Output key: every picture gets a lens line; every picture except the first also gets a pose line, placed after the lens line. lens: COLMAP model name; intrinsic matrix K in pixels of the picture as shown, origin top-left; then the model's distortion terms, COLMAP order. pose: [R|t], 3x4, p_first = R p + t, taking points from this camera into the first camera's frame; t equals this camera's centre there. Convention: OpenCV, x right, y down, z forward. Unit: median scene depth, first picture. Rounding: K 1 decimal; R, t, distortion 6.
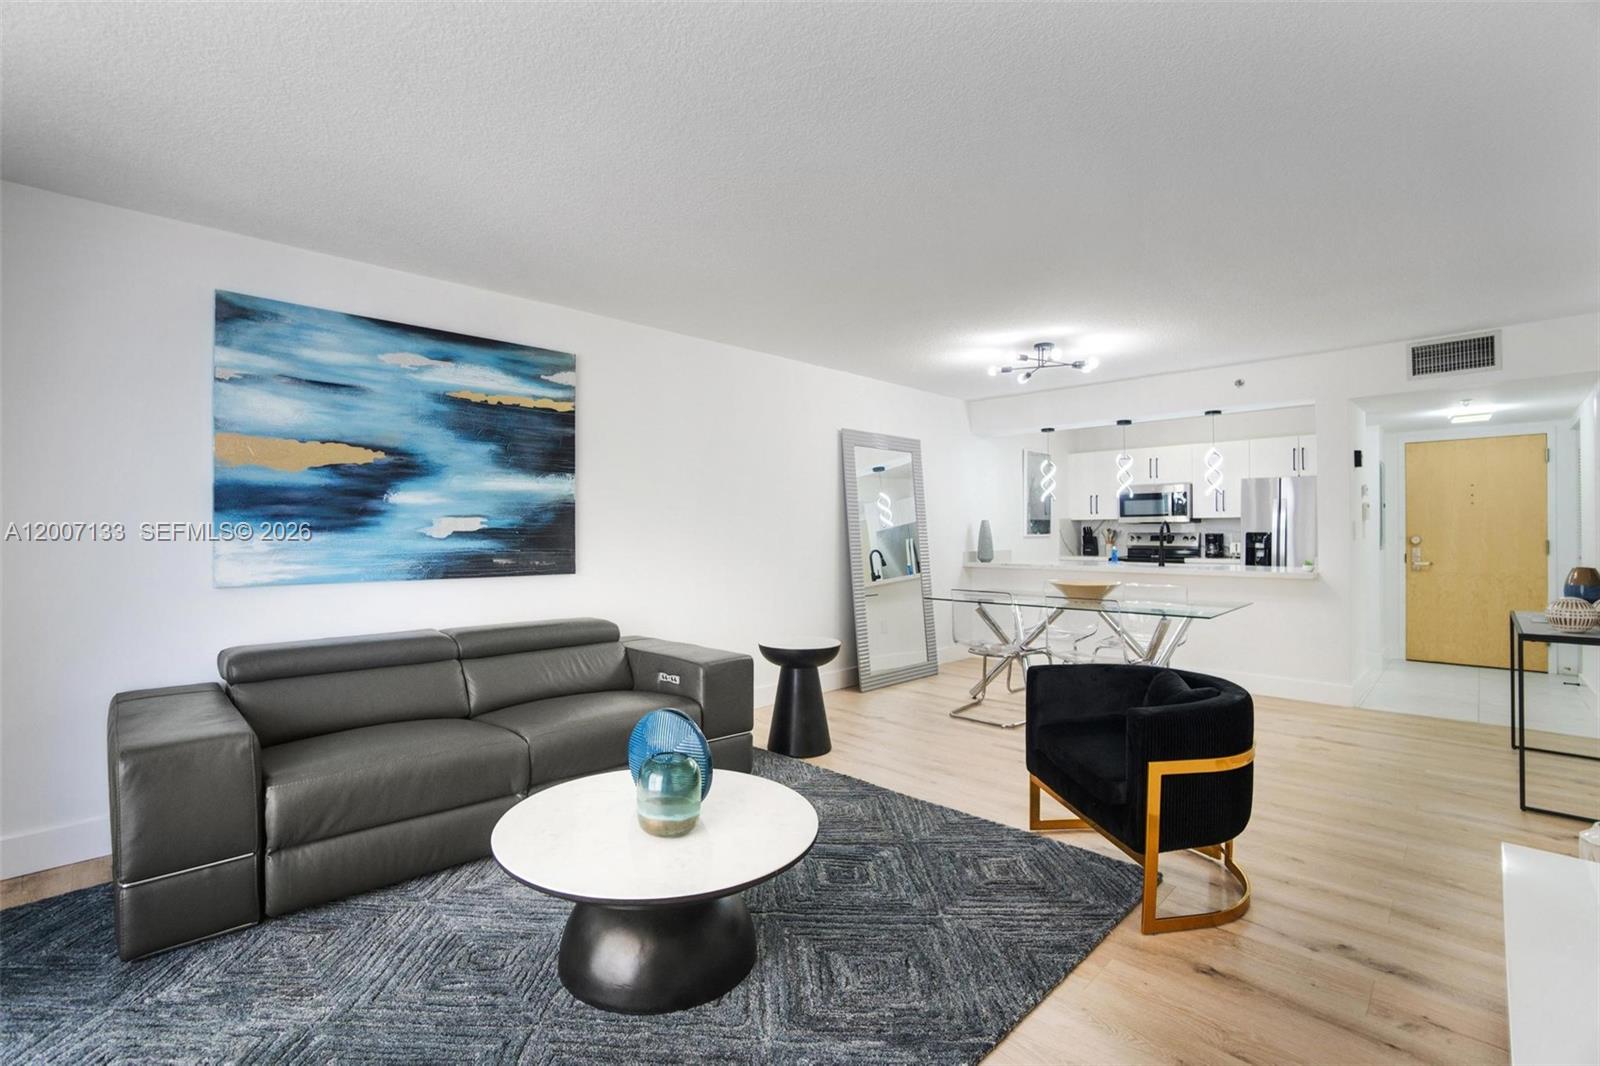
lens RADIAL K [[724.5, 0, 784.9], [0, 724.5, 528.0], [0, 0, 1]] dist [-0.065829, 0.026197]
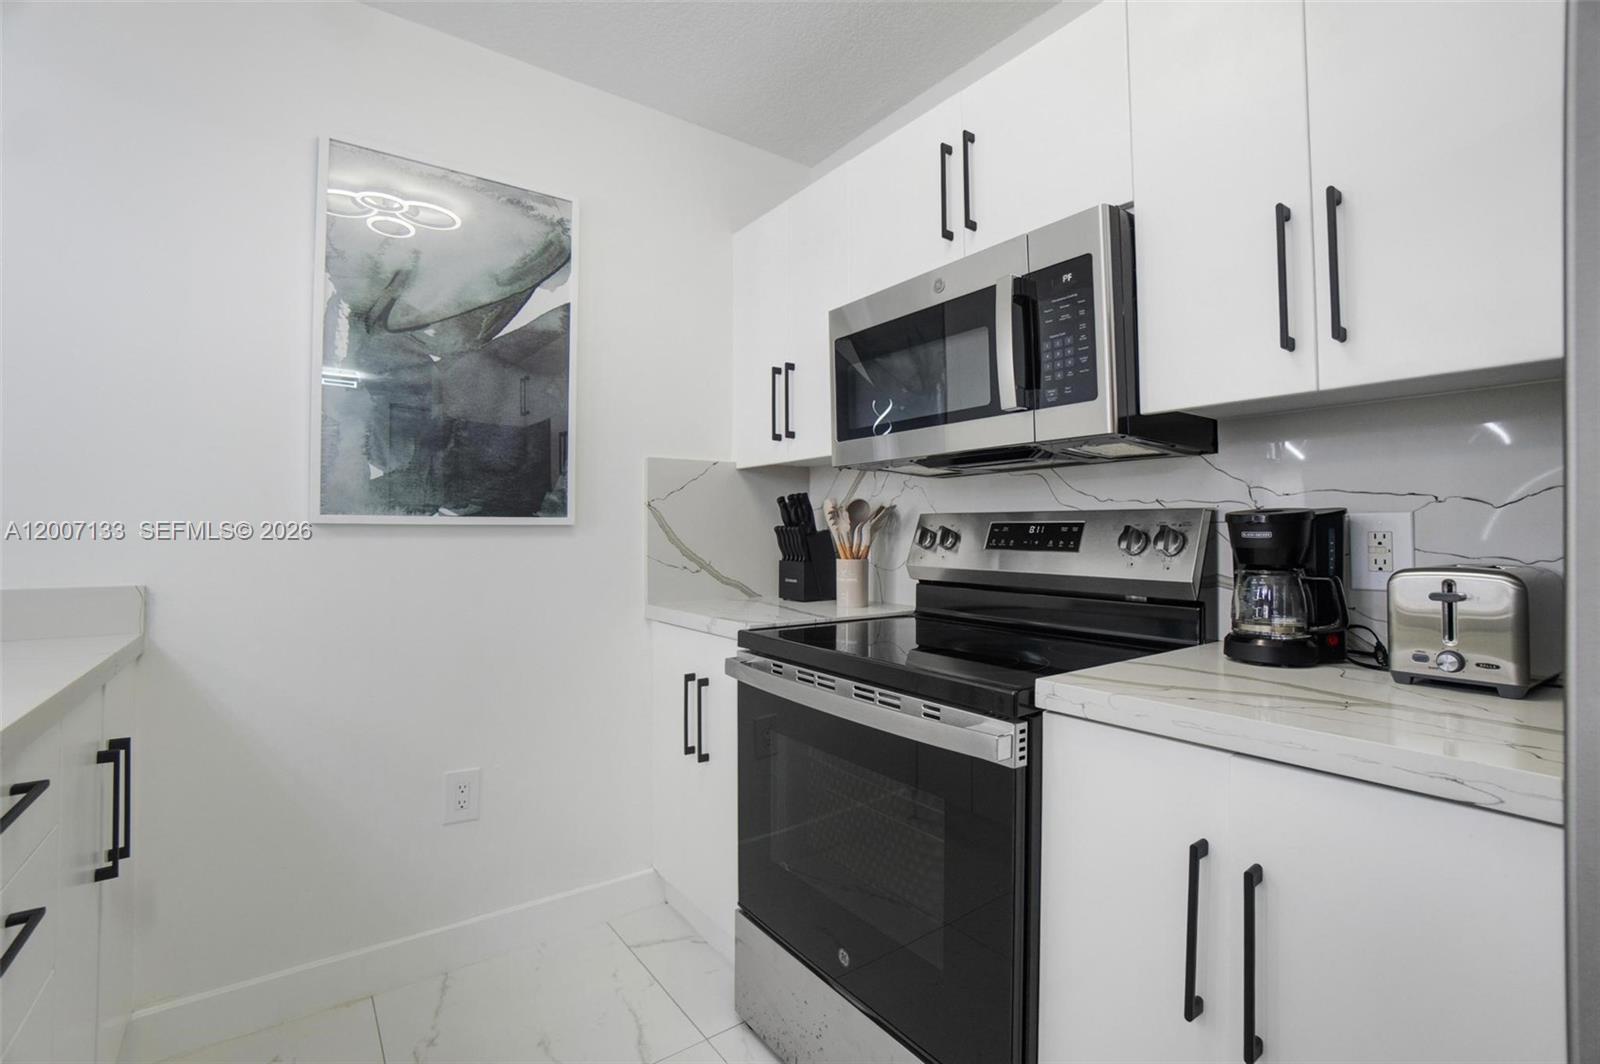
lens RADIAL K [[719.1, 0, 785.6], [0, 719.1, 519.2], [0, 0, 1]] dist [-0.066011, 0.026512]
pose [[0.986299, 0.002828, -0.164944, 0.746227], [-0.005167, 0.999892, -0.013749, 0.018507], [0.164887, 0.014413, 0.986207, 1.184746]]
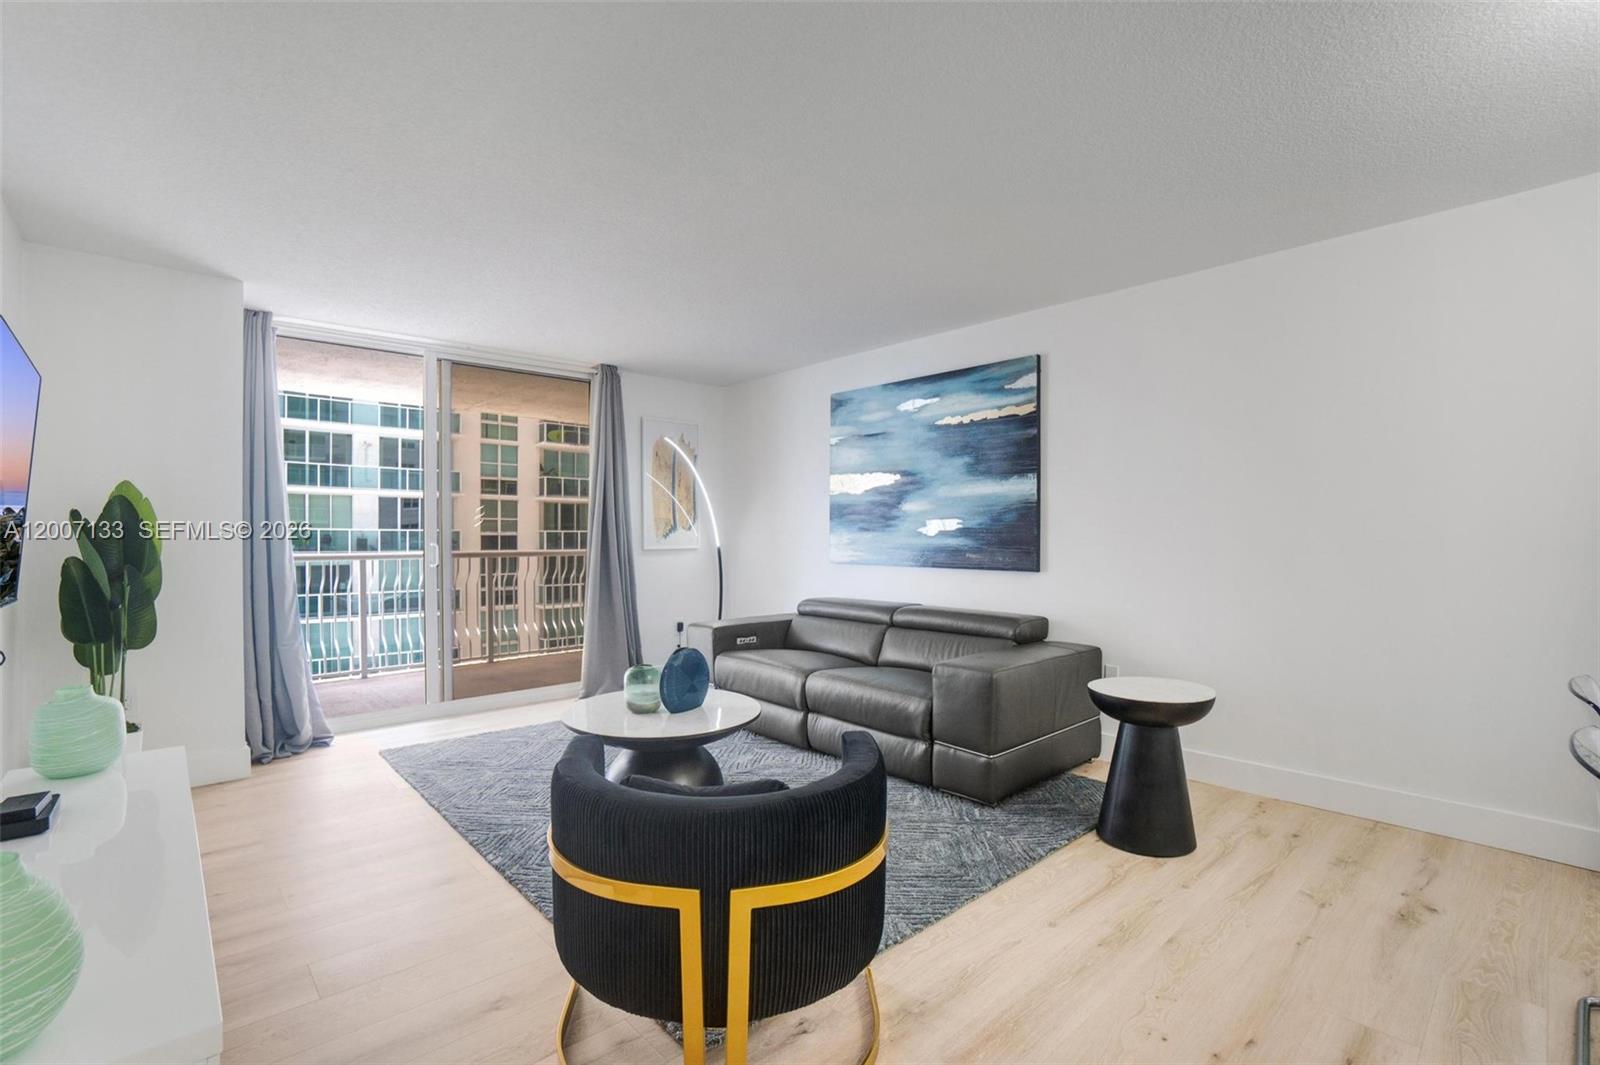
lens RADIAL K [[732.2, 0, 783.5], [0, 732.2, 542.0], [0, 0, 1]] dist [-0.063344, 0.023035]
pose [[-0.055894, 0.010839, -0.998378, 0.558442], [0.007336, 0.999919, 0.010445, 0.006120], [0.998410, -0.006740, -0.055969, 0.526740]]
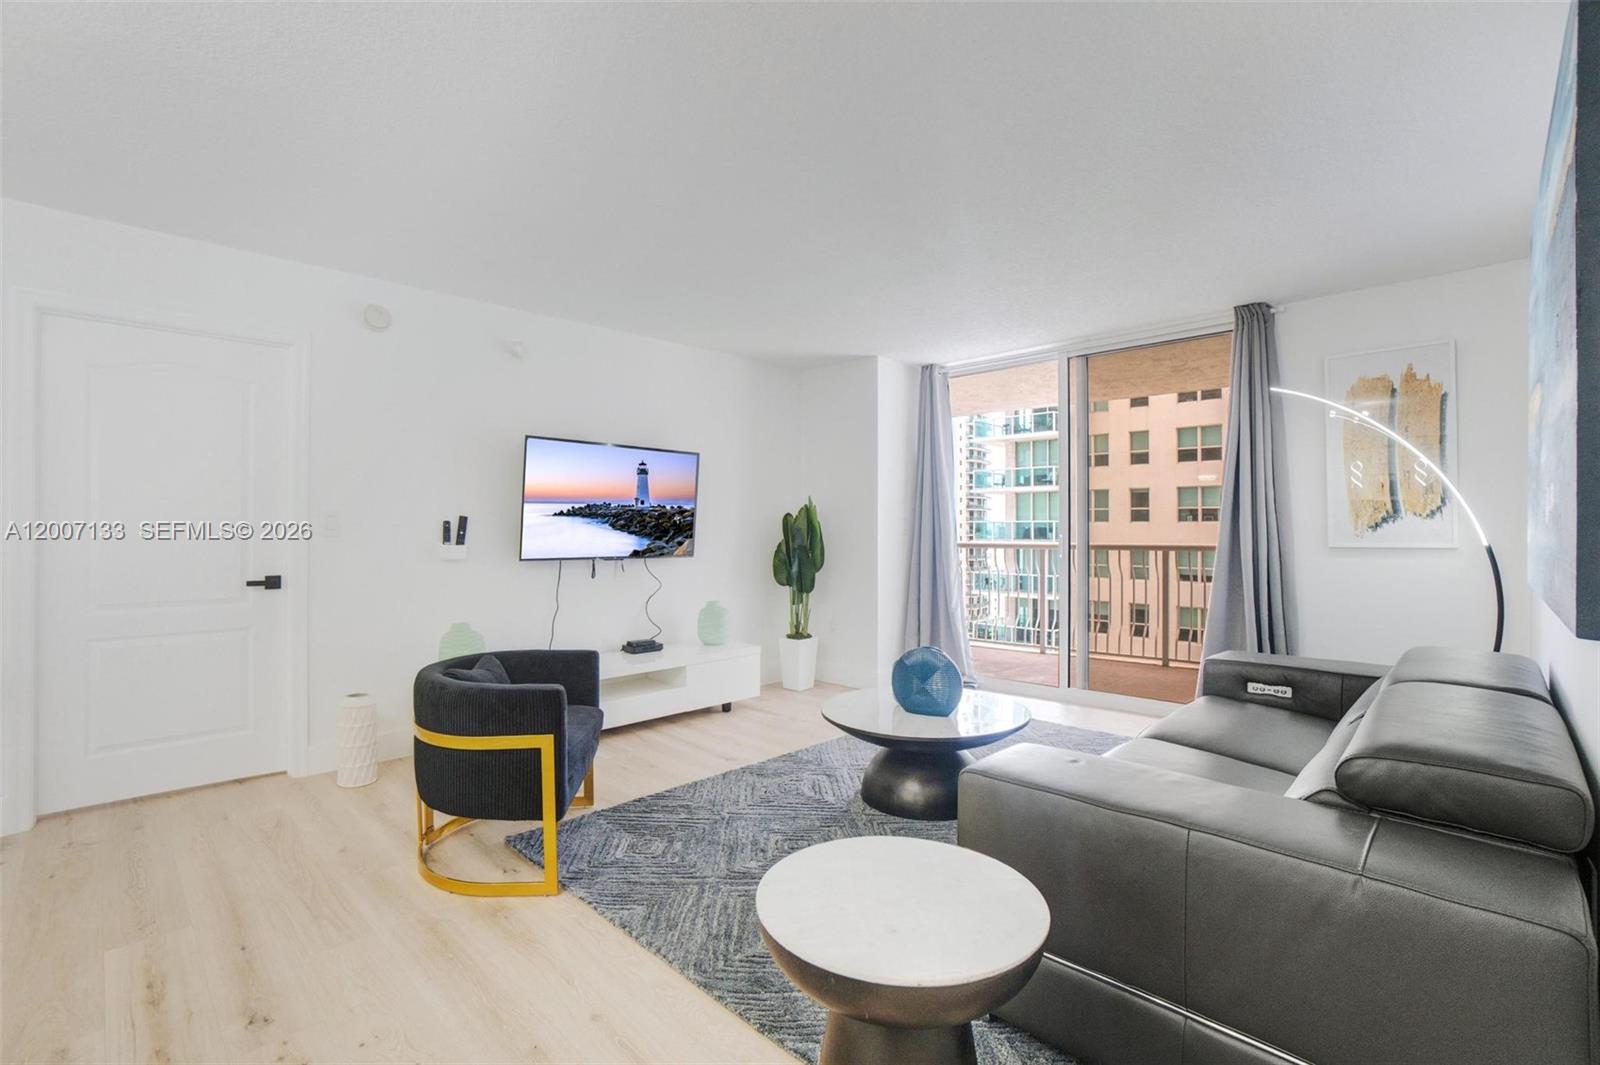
lens RADIAL K [[724.5, 0, 784.9], [0, 724.5, 527.5], [0, 0, 1]] dist [-0.065829, 0.026197]
pose [[-0.999987, 0.003784, 0.003309, 0.046654], [0.003756, 0.999957, -0.008461, 0.011067], [-0.003341, -0.008448, -0.999959, 0.985215]]
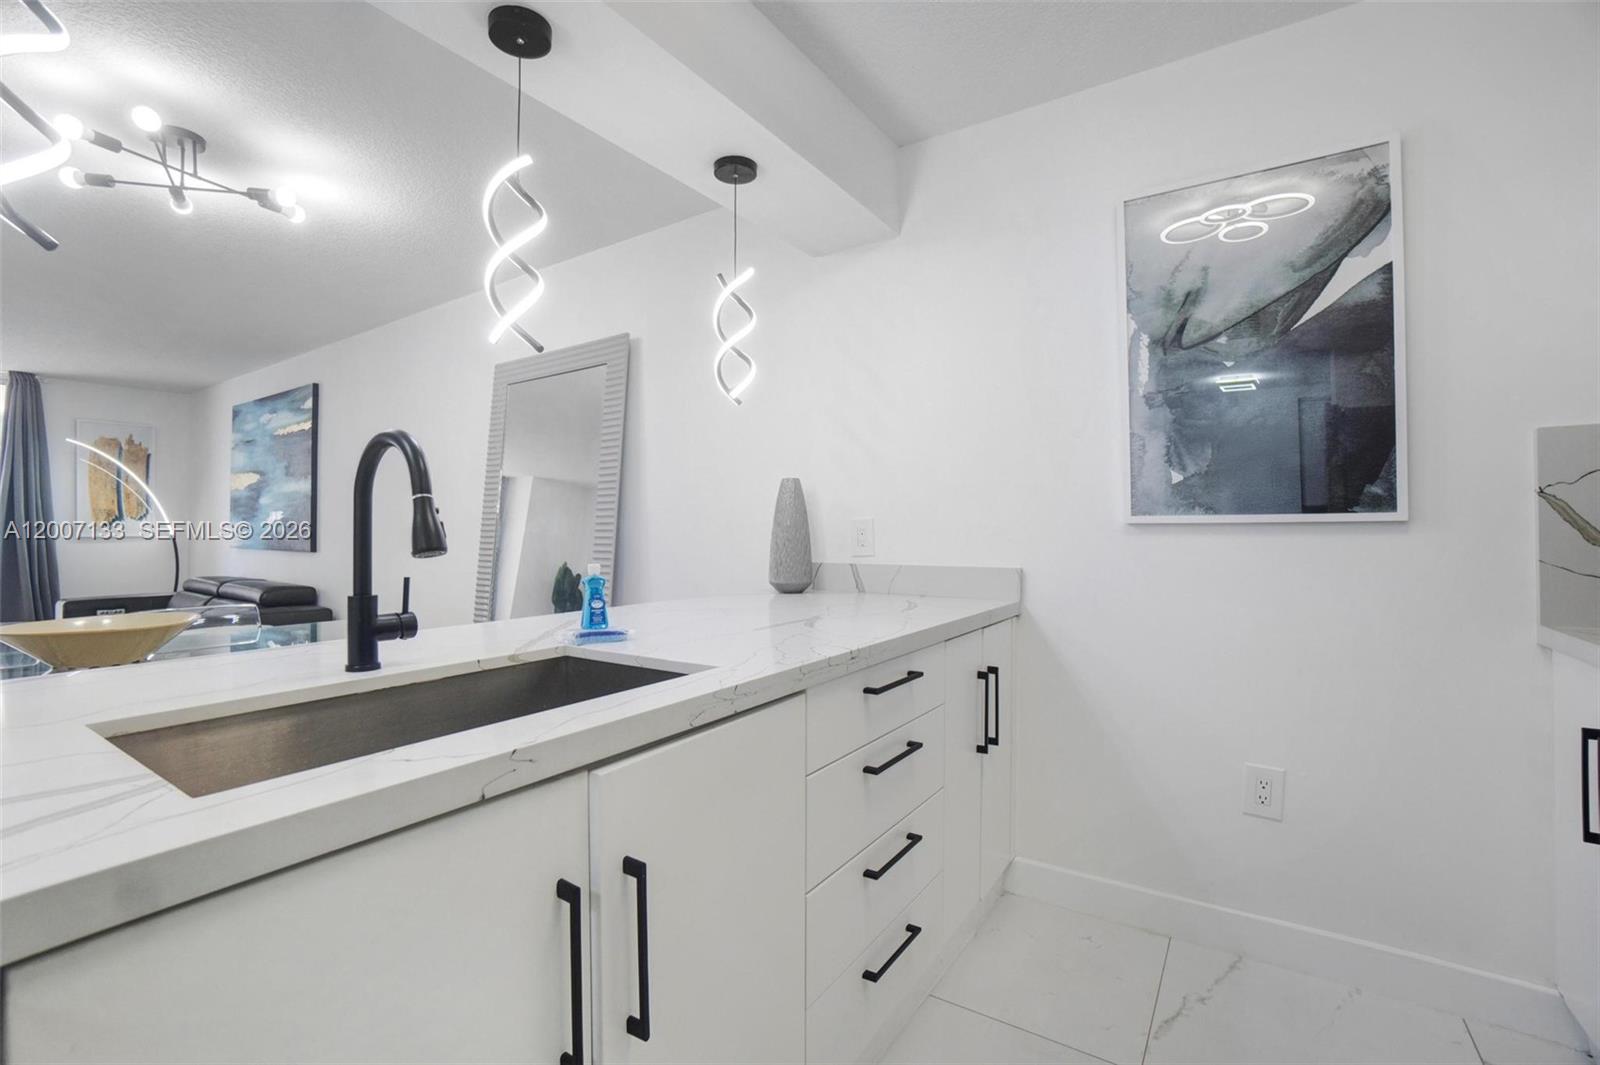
lens RADIAL K [[710.5, 0, 785.5], [0, 710.5, 526.7], [0, 0, 1]] dist [-0.061824, 0.022329]
pose [[0.186527, -0.001207, -0.982449, 0.824559], [0.006721, 0.999977, 0.000048, 0.017695], [0.982427, -0.006611, 0.186531, 1.206769]]
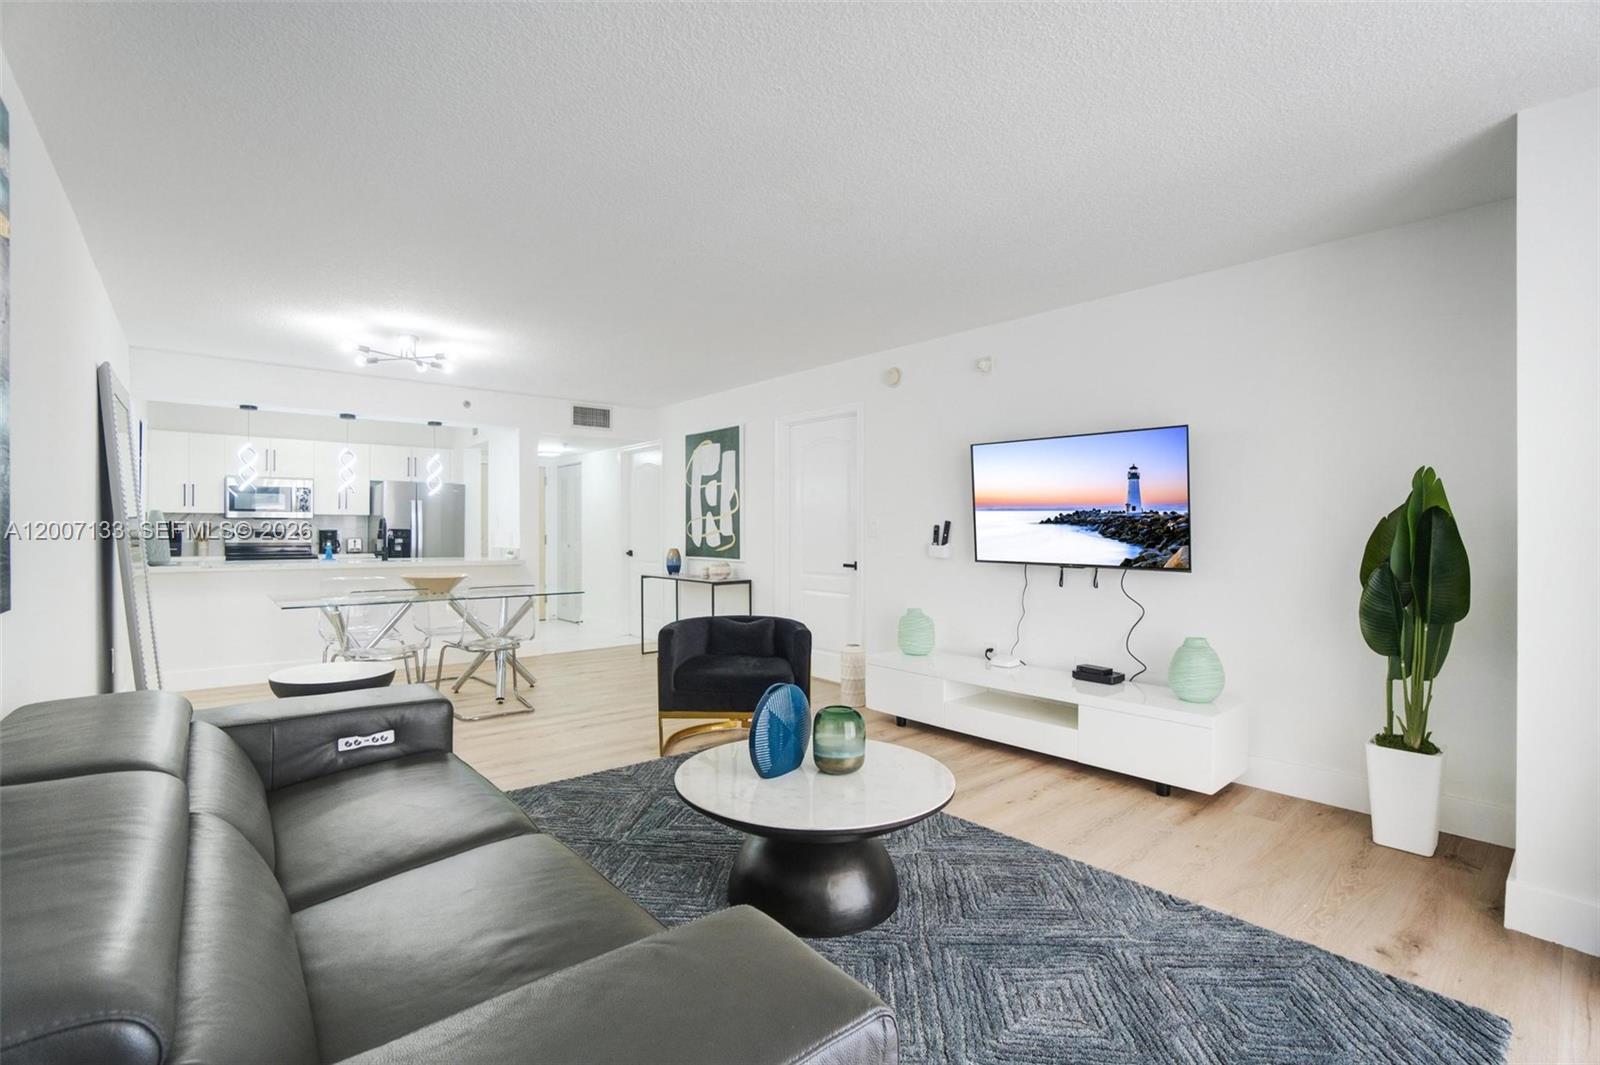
lens RADIAL K [[710.5, 0, 785.5], [0, 710.5, 526.7], [0, 0, 1]] dist [-0.061824, 0.022329]
pose [[0.081089, 0.009294, 0.996664, -0.500391], [-0.009708, 0.999916, -0.008534, 0.007746], [-0.996660, -0.008984, 0.081172, 0.366267]]
